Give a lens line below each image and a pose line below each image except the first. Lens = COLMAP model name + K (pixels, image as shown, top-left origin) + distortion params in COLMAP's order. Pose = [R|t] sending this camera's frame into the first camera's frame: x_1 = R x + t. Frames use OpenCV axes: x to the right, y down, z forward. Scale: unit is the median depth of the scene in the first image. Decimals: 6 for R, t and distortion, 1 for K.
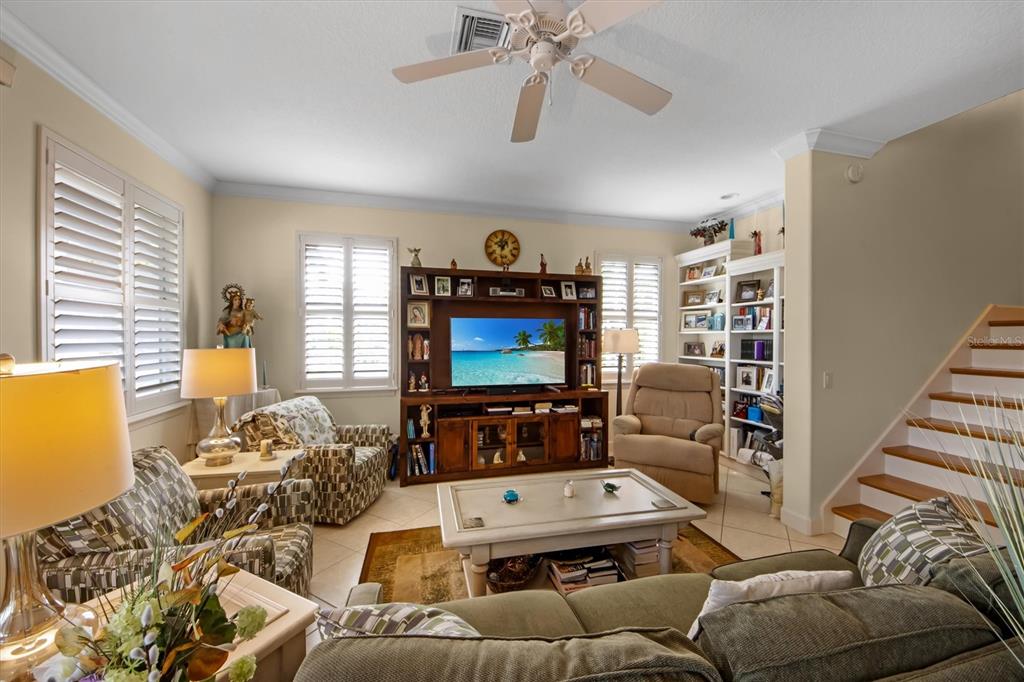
lens RADIAL K [[399.1, 0, 515.3], [0, 399.1, 337.8], [0, 0, 1]] dist [0.000634, -0.011237]
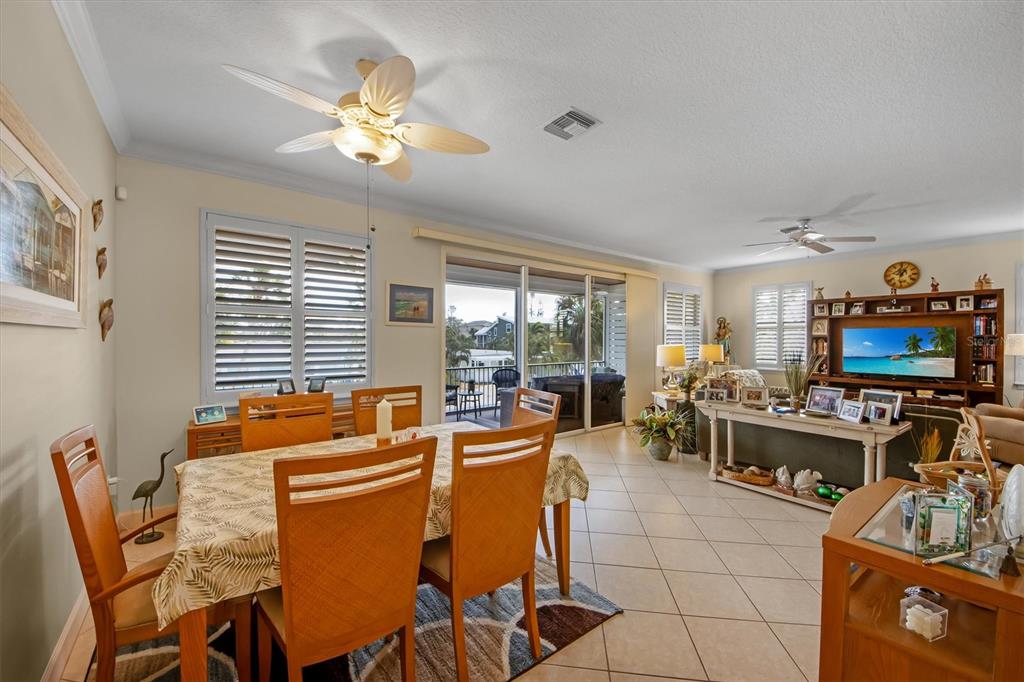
lens RADIAL K [[397.4, 0, 507.8], [0, 397.4, 340.8], [0, 0, 1]] dist [-0.000064, -0.011138]
pose [[0.380170, 0.003084, -0.924911, 0.759306], [-0.002960, 0.999993, 0.002118, -0.001905], [0.924912, 0.001932, 0.380177, -0.807780]]
